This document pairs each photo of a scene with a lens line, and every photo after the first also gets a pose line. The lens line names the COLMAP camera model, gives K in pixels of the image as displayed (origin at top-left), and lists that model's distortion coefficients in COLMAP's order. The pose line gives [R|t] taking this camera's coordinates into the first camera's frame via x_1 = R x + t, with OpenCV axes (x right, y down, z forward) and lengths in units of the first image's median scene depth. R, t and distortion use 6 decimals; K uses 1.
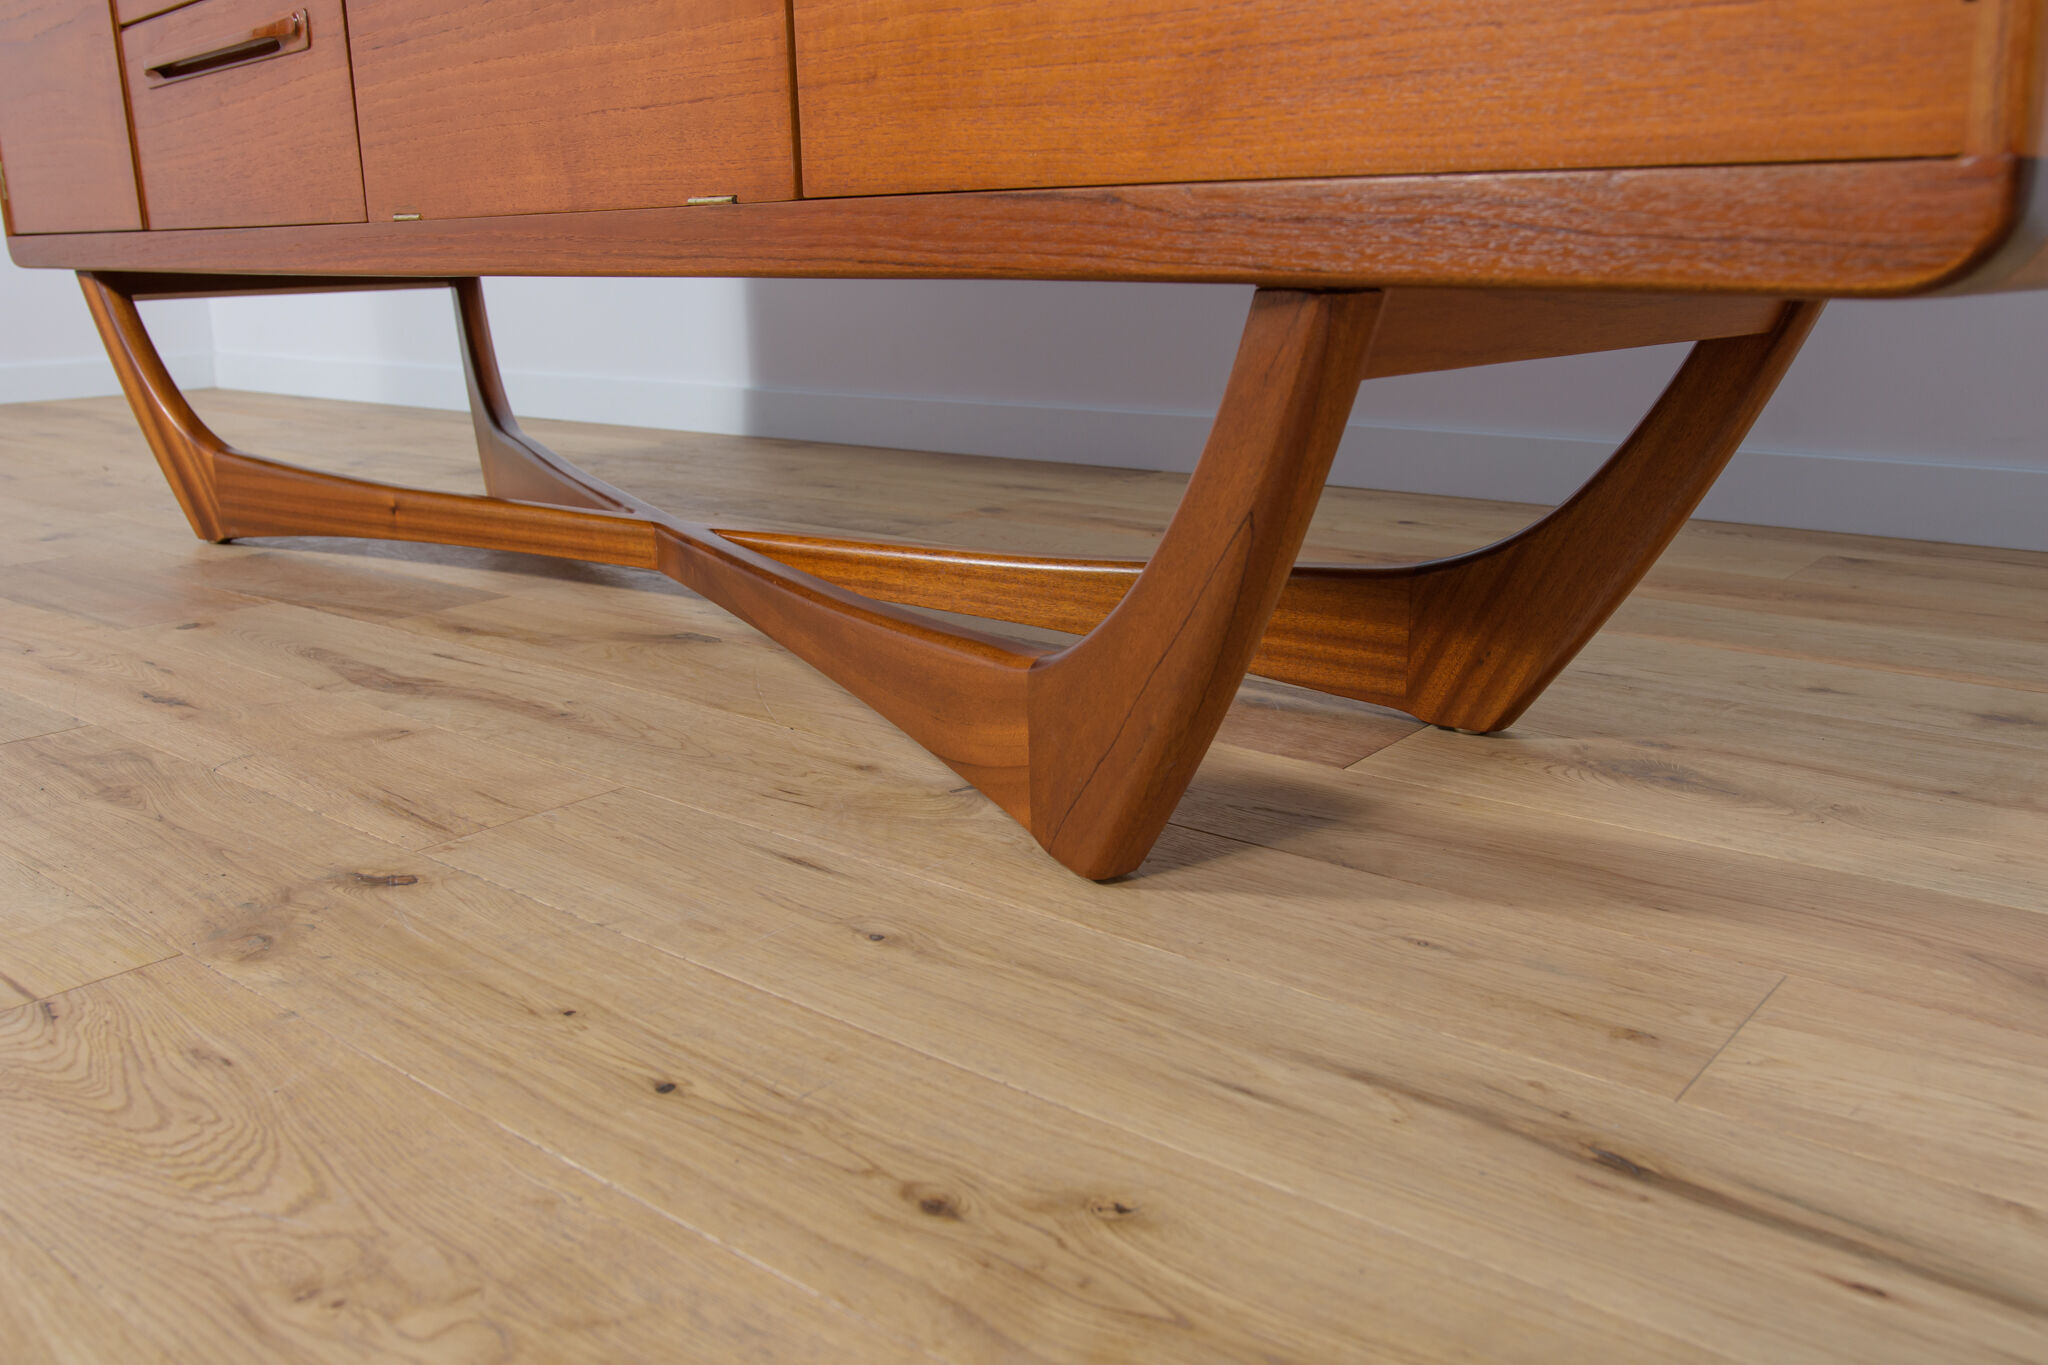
lens RADIAL K [[1730.9, 0, 1031.8], [0, 1730.9, 672.0], [0, 0, 1]] dist [-0.047187, 0.030844]
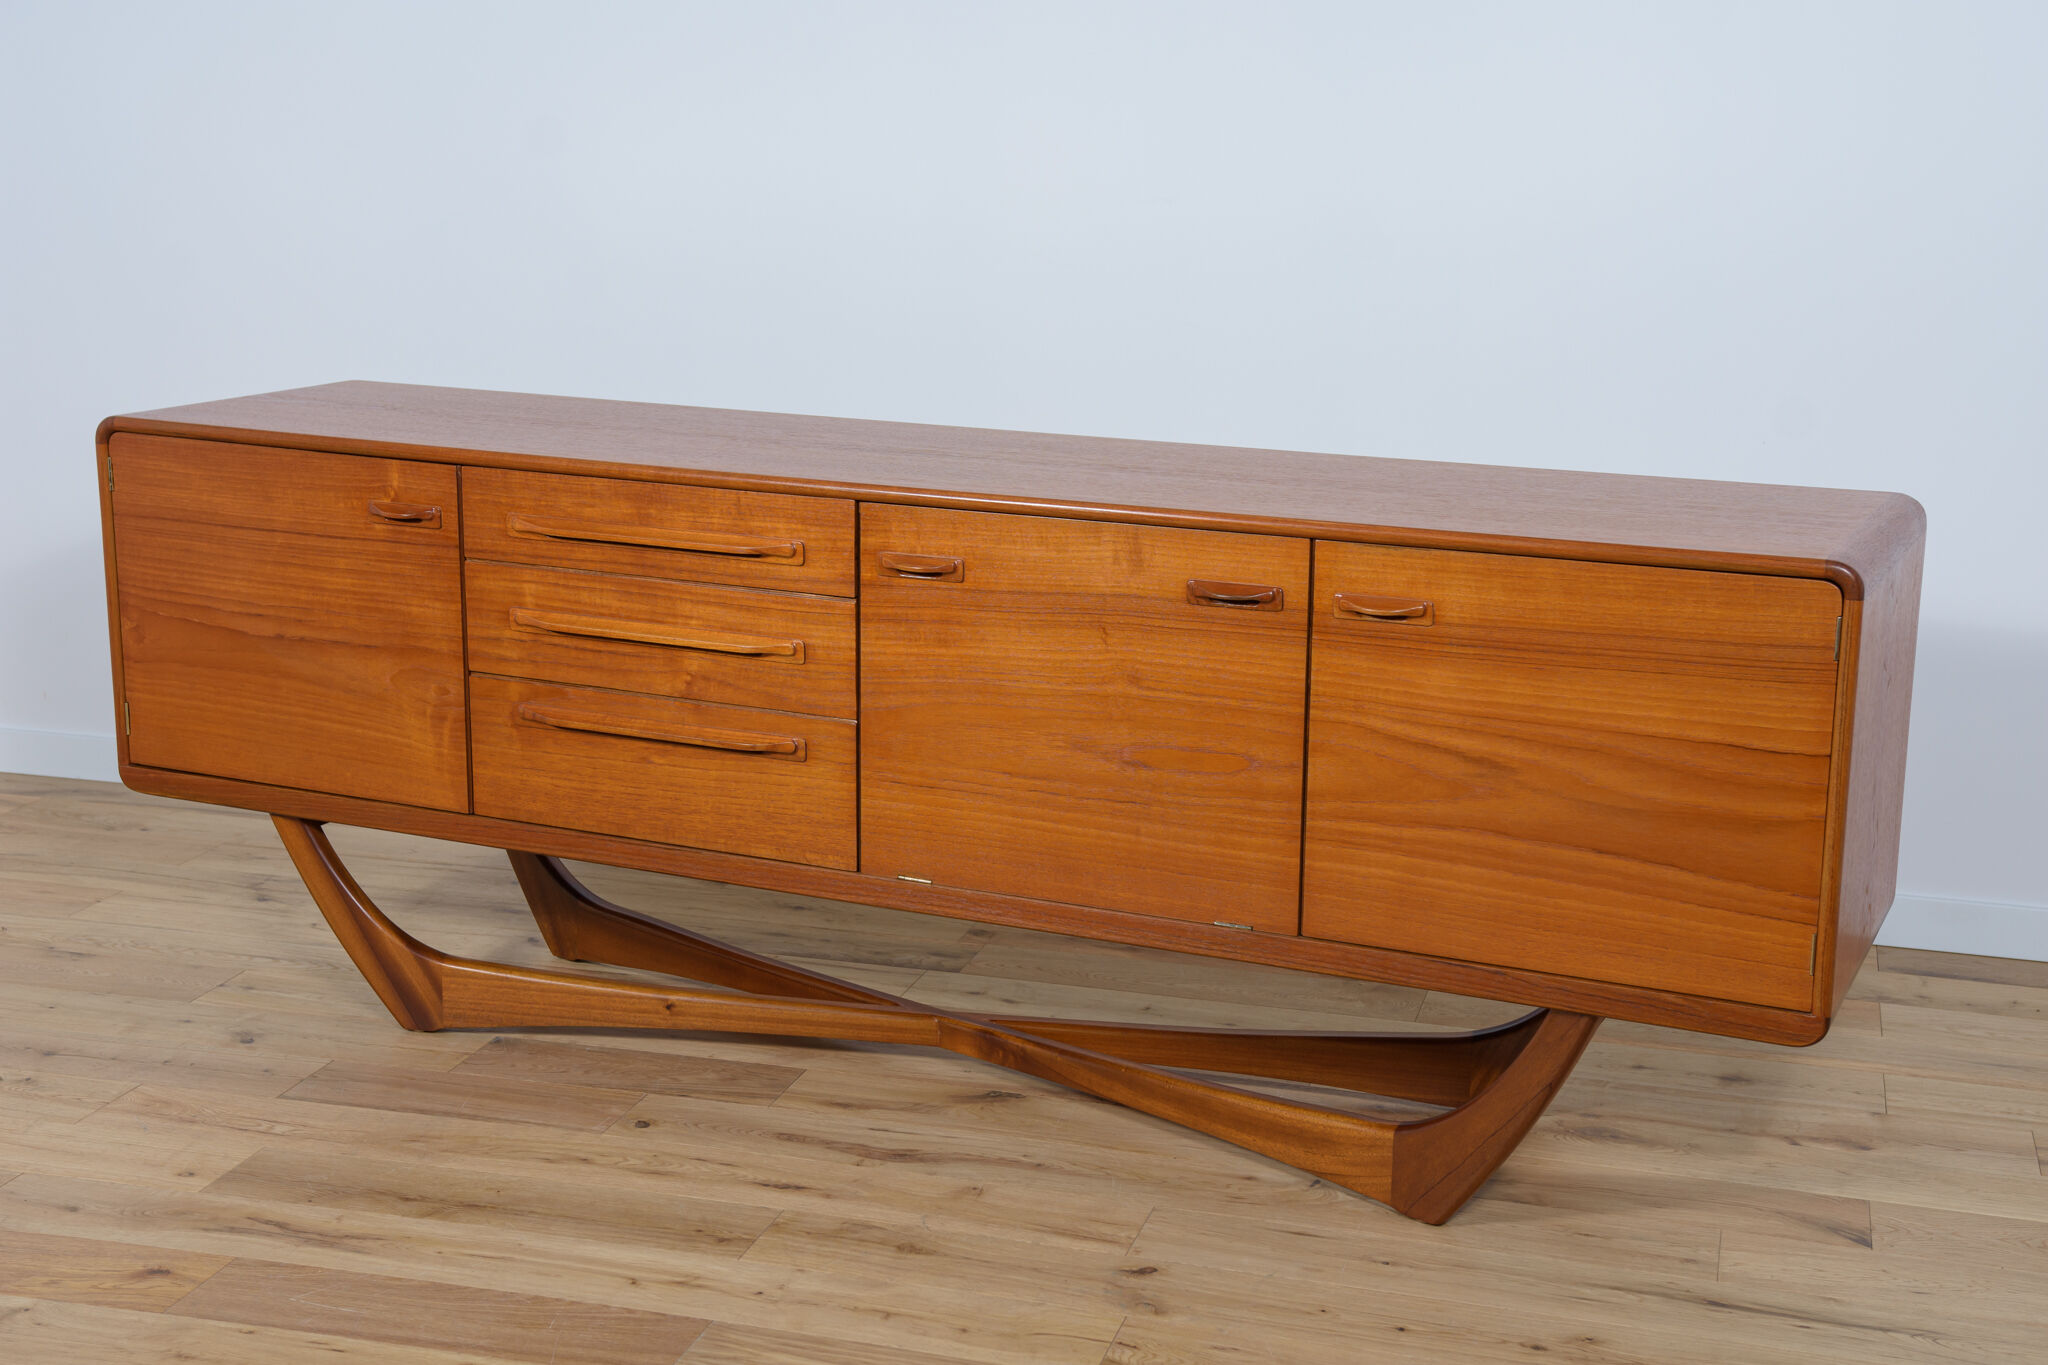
lens RADIAL K [[2693.6, 0, 1033.5], [0, 2693.6, 691.2], [0, 0, 1]] dist [0.068096, 0.000000]
pose [[0.918063, -0.061025, 0.391709, -1.656691], [0.072165, 0.997298, -0.013765, -0.523165], [-0.389810, 0.040905, 0.919986, -1.921127]]
